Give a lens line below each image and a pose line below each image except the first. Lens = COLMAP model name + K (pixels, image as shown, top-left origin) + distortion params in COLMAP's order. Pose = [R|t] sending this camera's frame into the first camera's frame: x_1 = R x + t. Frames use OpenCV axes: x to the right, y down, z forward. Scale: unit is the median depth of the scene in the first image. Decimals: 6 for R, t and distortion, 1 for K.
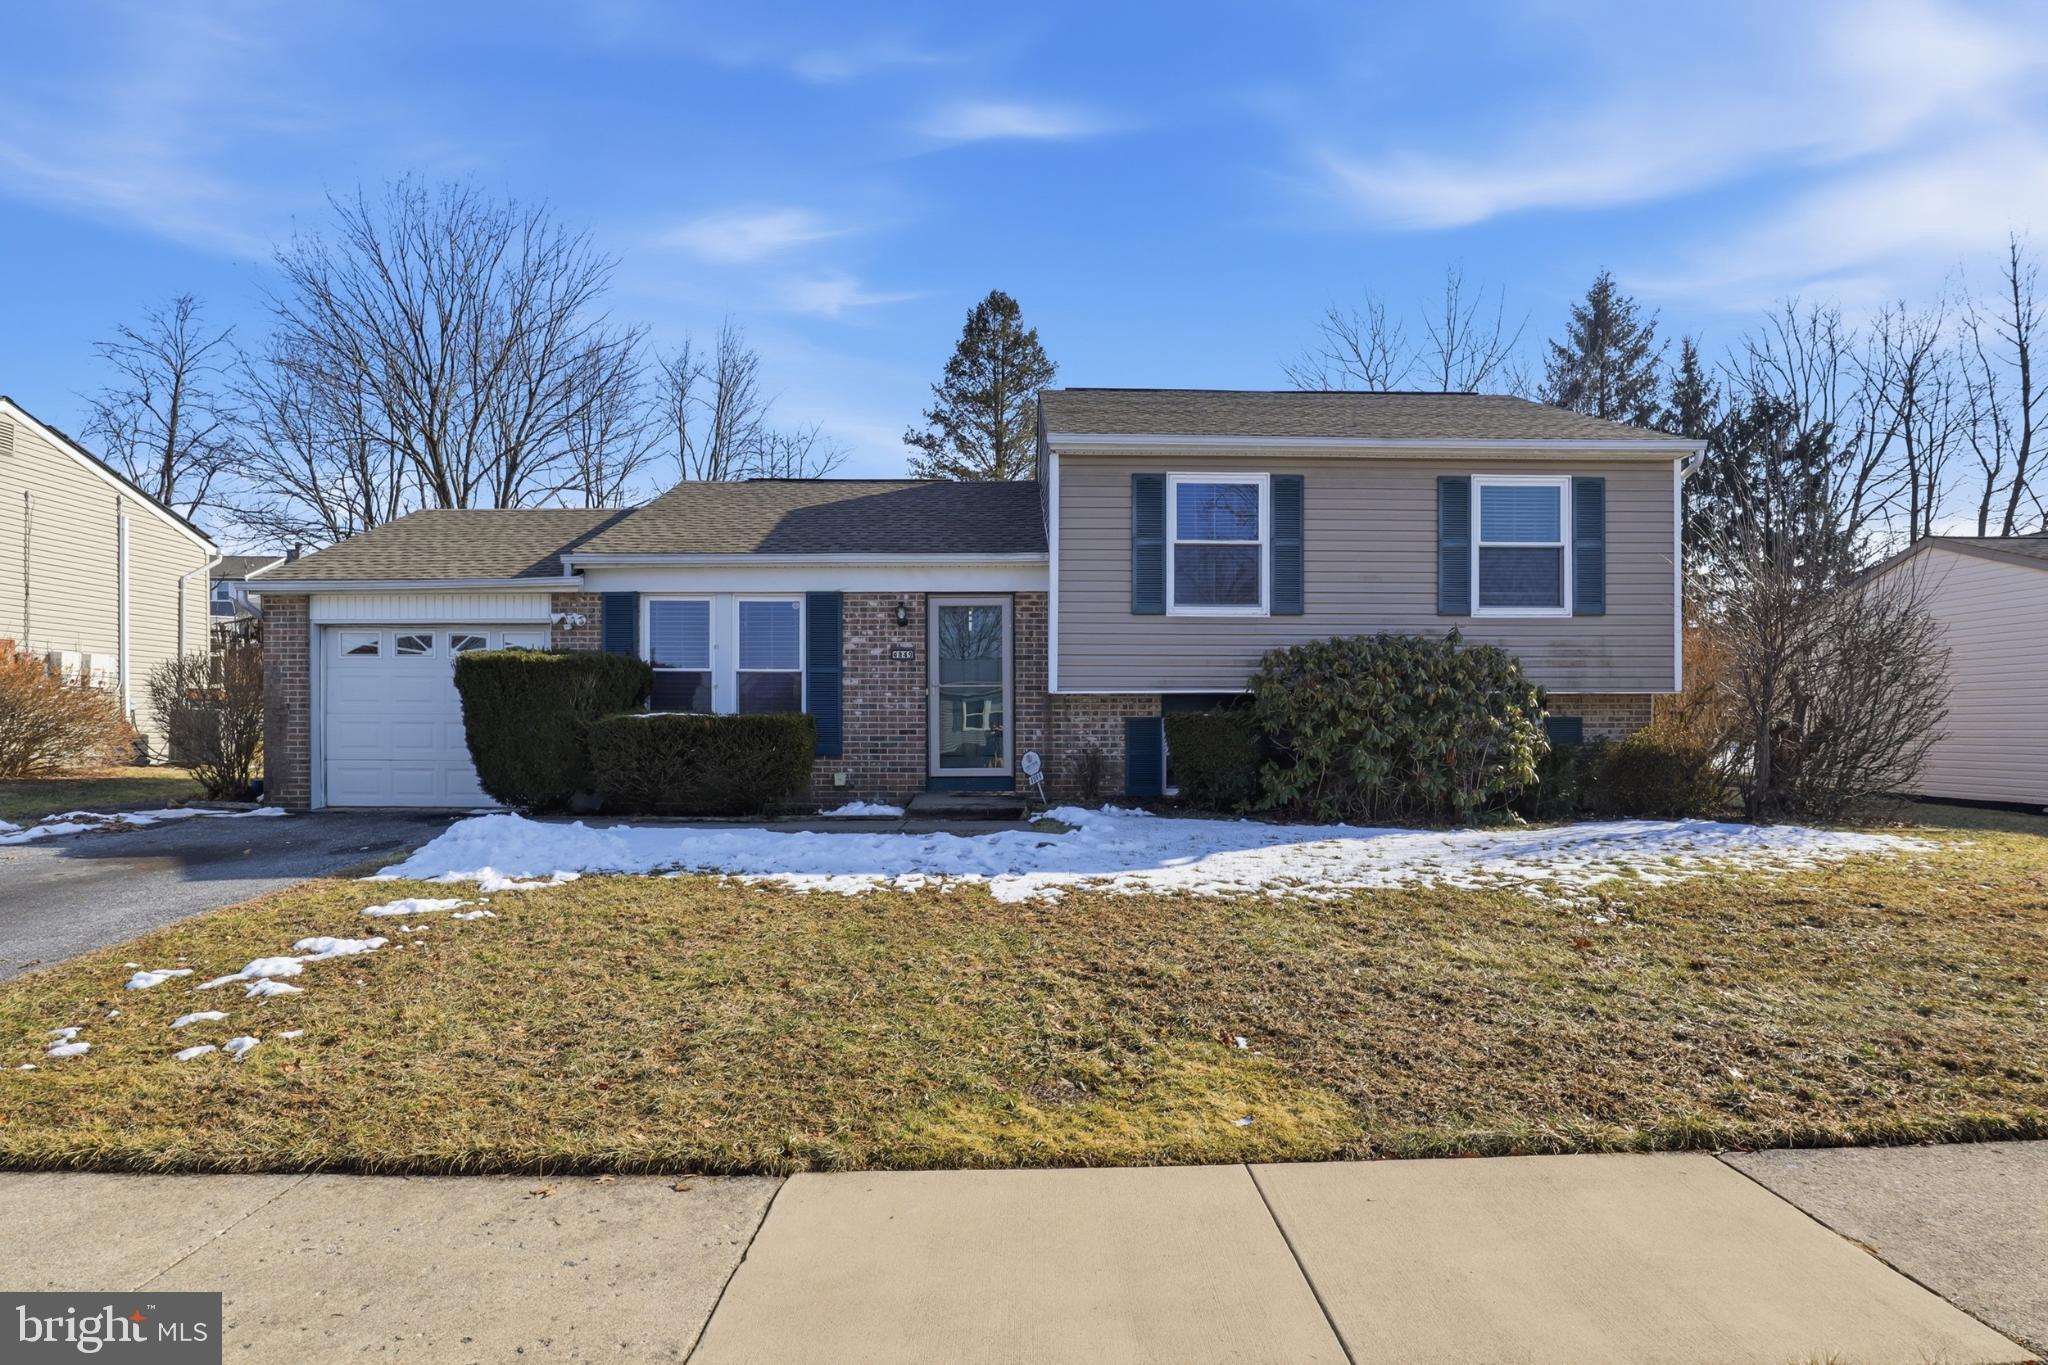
lens RADIAL K [[1060.9, 0, 1009.9], [0, 1060.9, 664.2], [0, 0, 1]] dist [-0.051137, 0.020751]
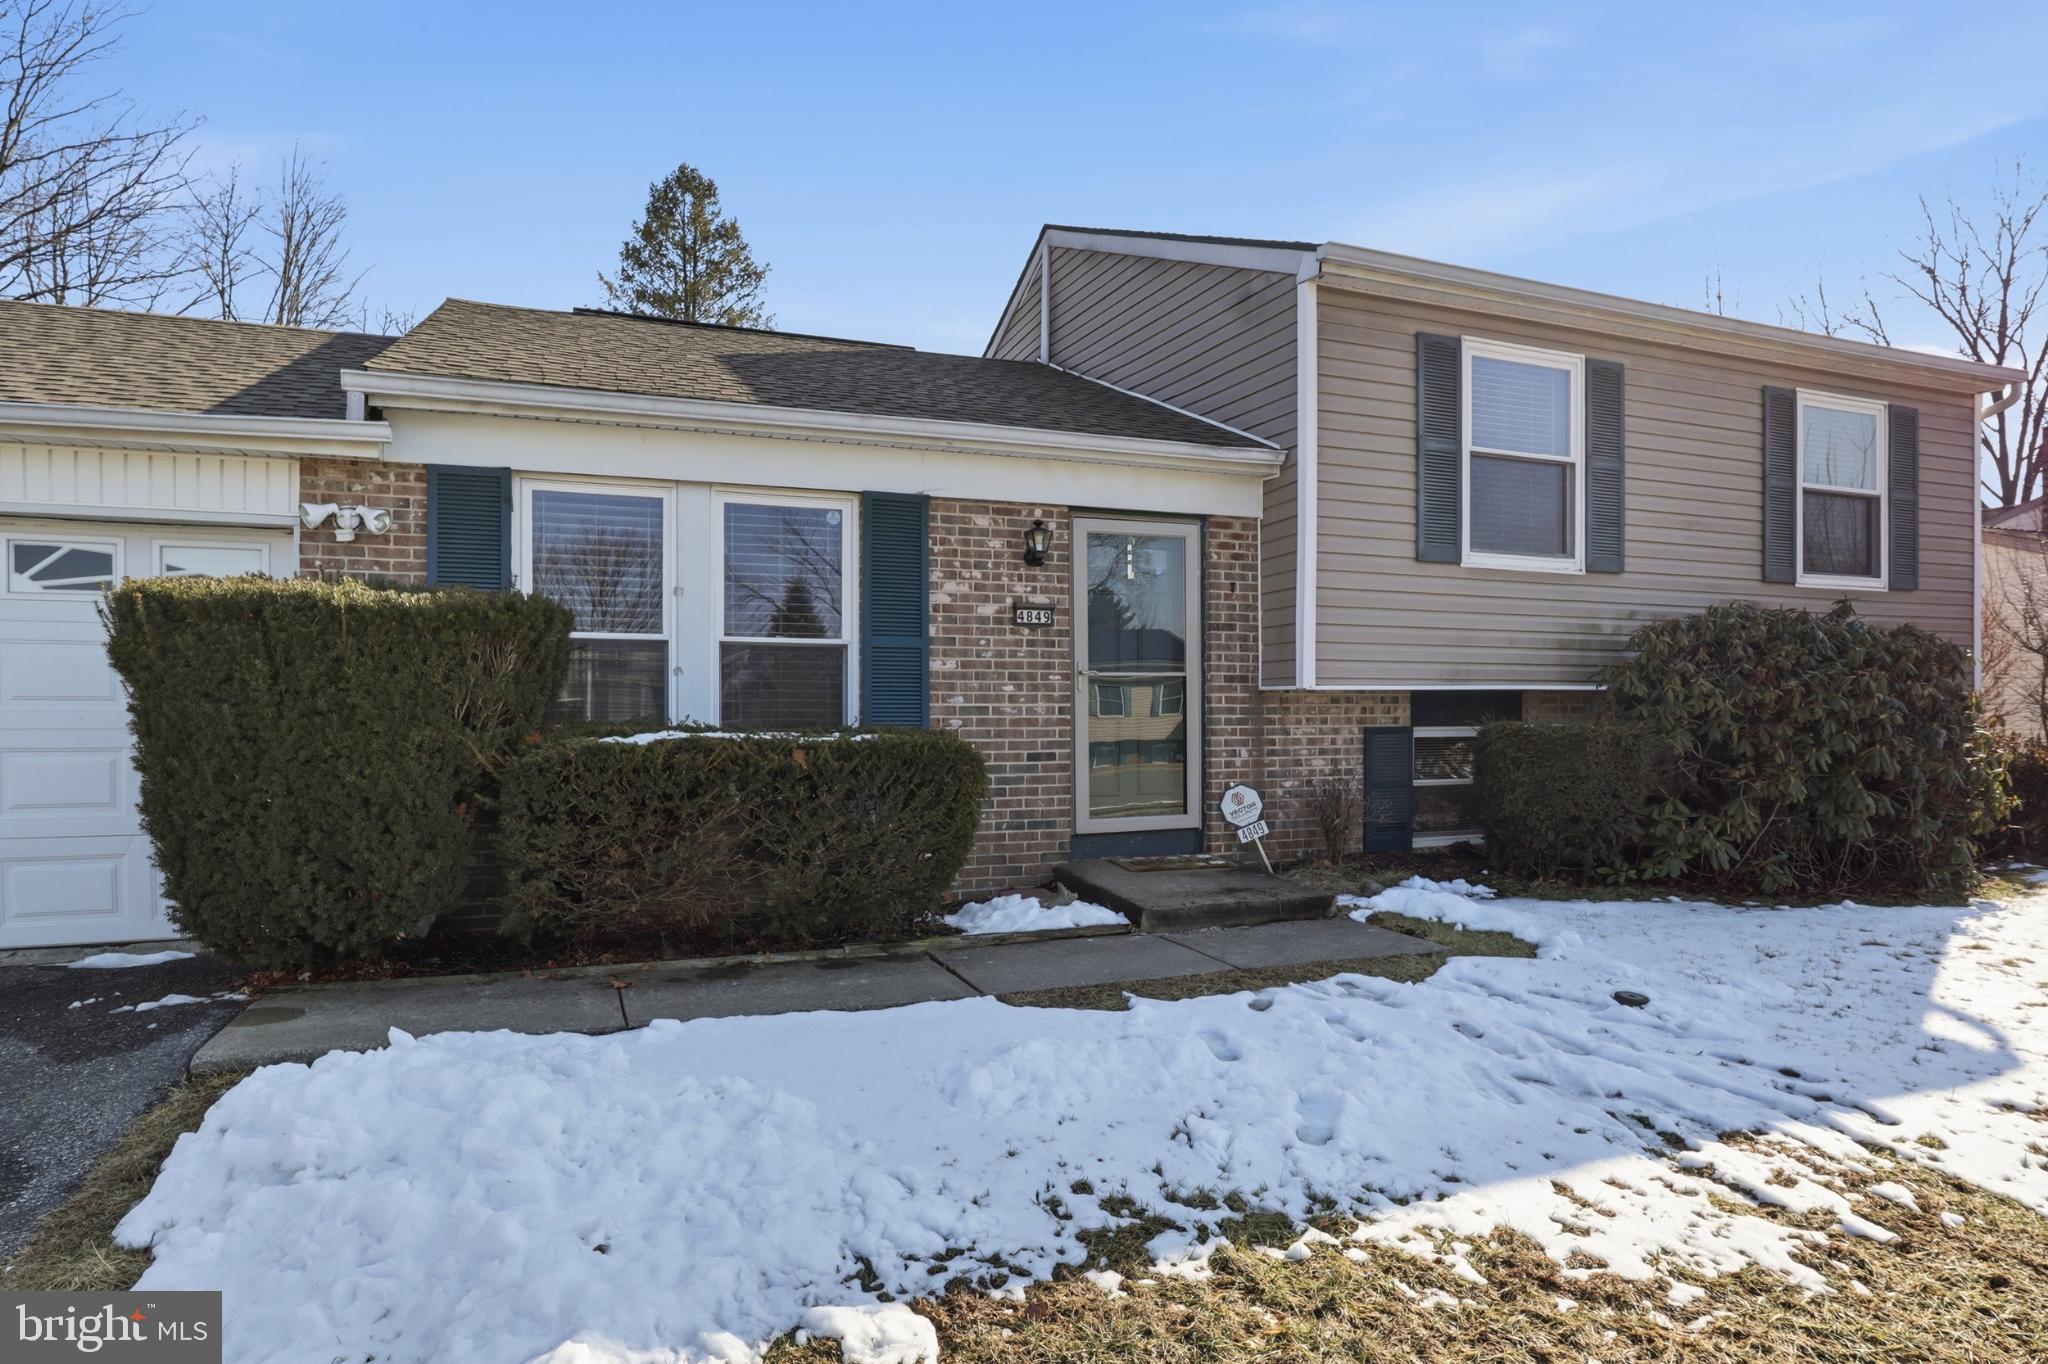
lens RADIAL K [[1142.6, 0, 1015.5], [0, 1142.6, 681.7], [0, 0, 1]] dist [-0.050701, 0.027603]
pose [[0.937067, 0.007333, 0.349073, -0.322200], [-0.019857, 0.999281, 0.032314, 0.005952], [-0.348585, -0.037212, 0.936538, 0.451295]]
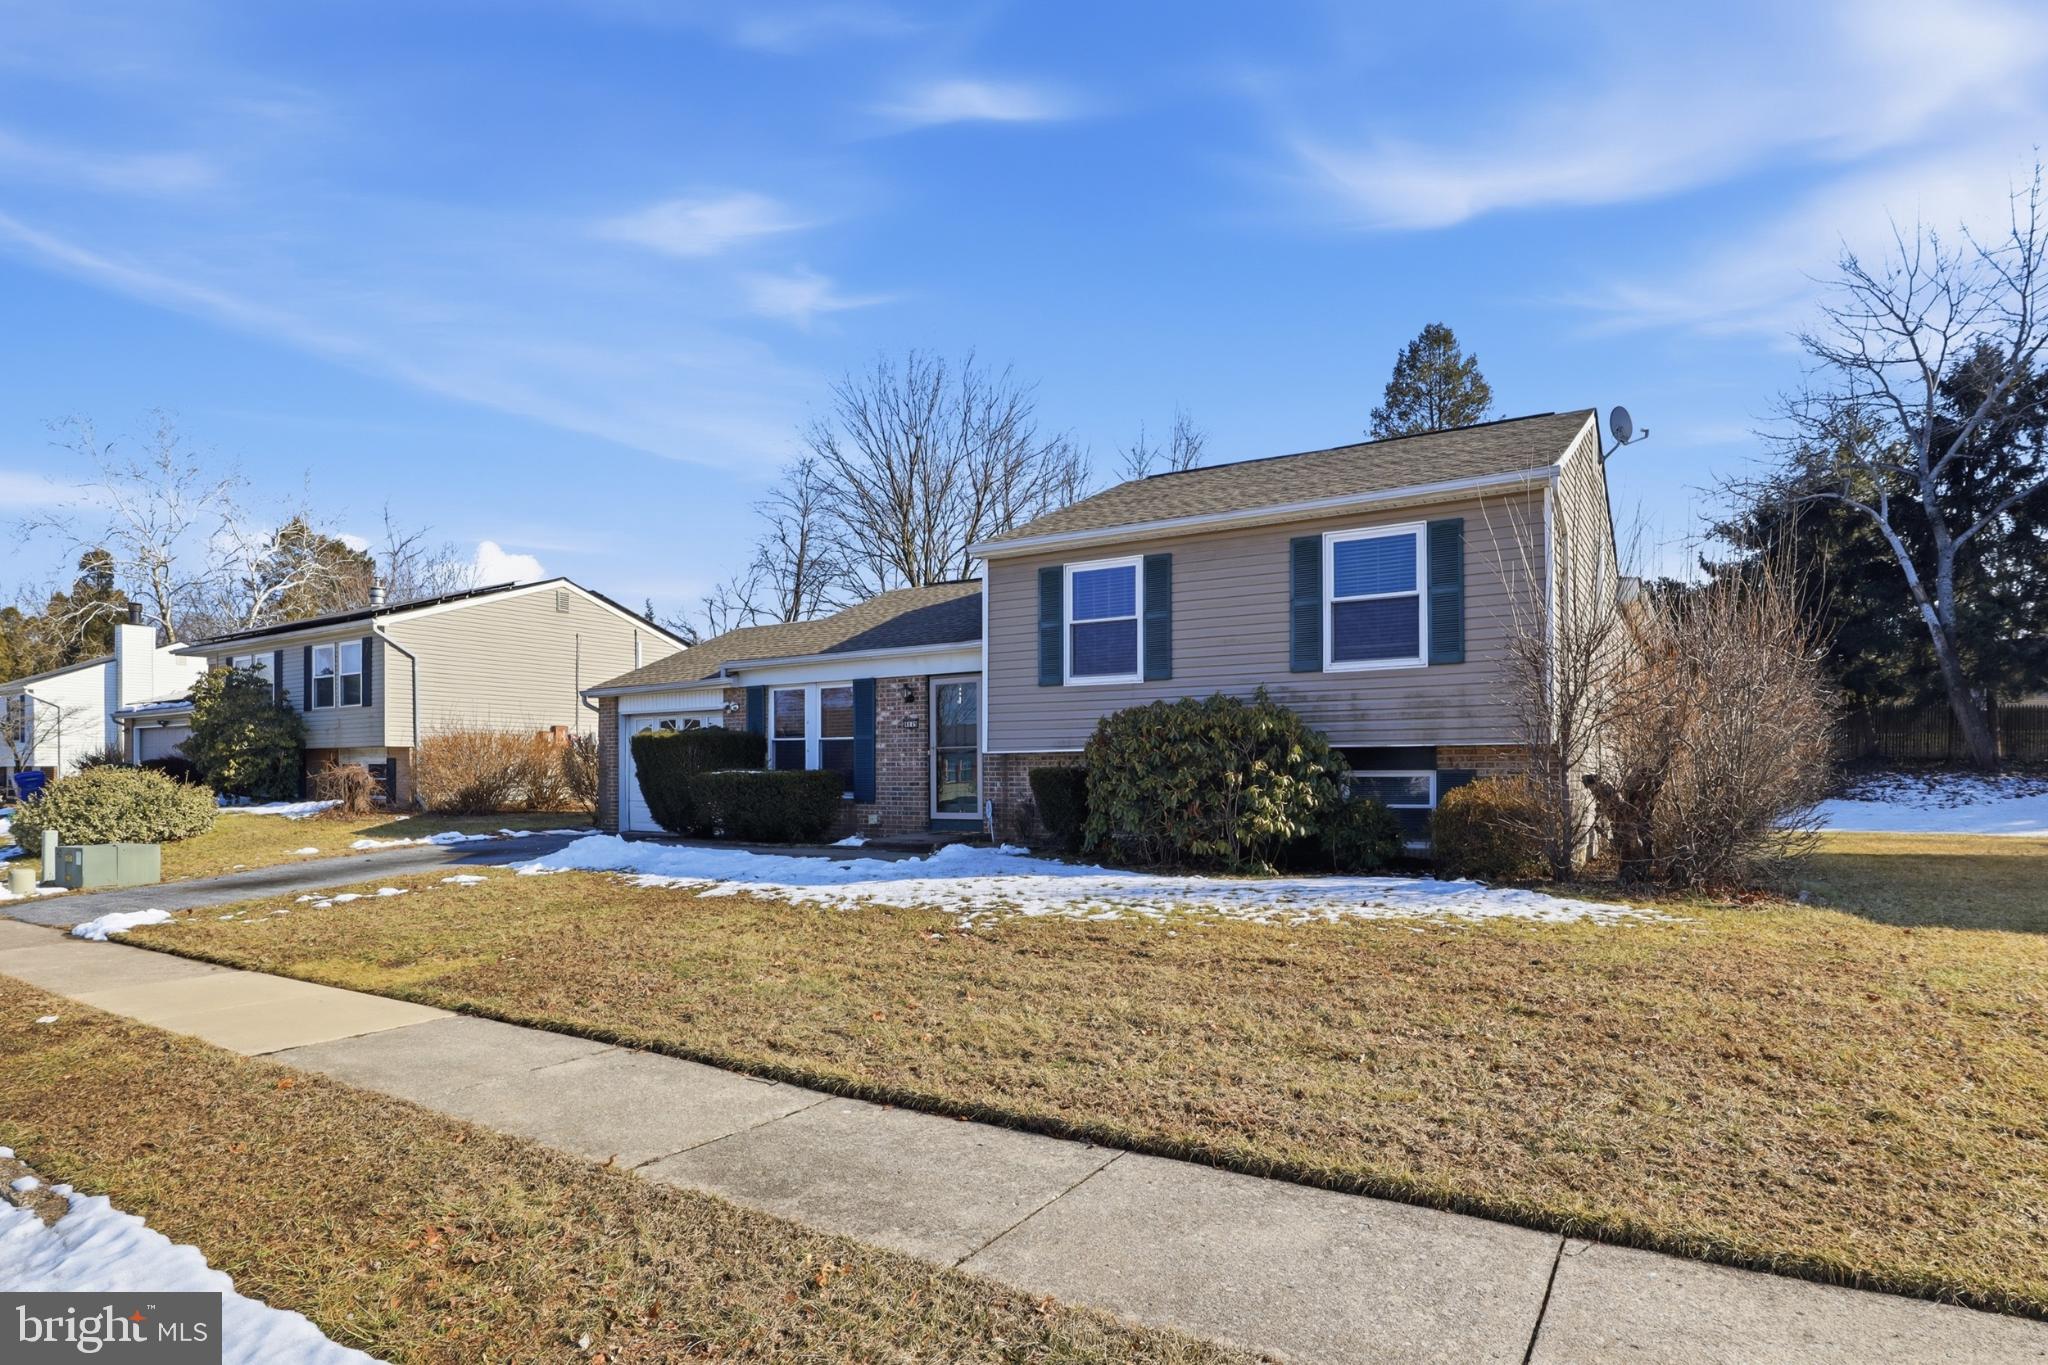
lens RADIAL K [[1052.1, 0, 1024.2], [0, 1052.1, 681.9], [0, 0, 1]] dist [-0.062165, 0.019743]
pose [[0.842870, -0.049625, -0.535825, 0.718922], [0.034936, 0.998684, -0.037538, -0.007628], [0.536983, 0.012920, 0.843494, -0.012879]]
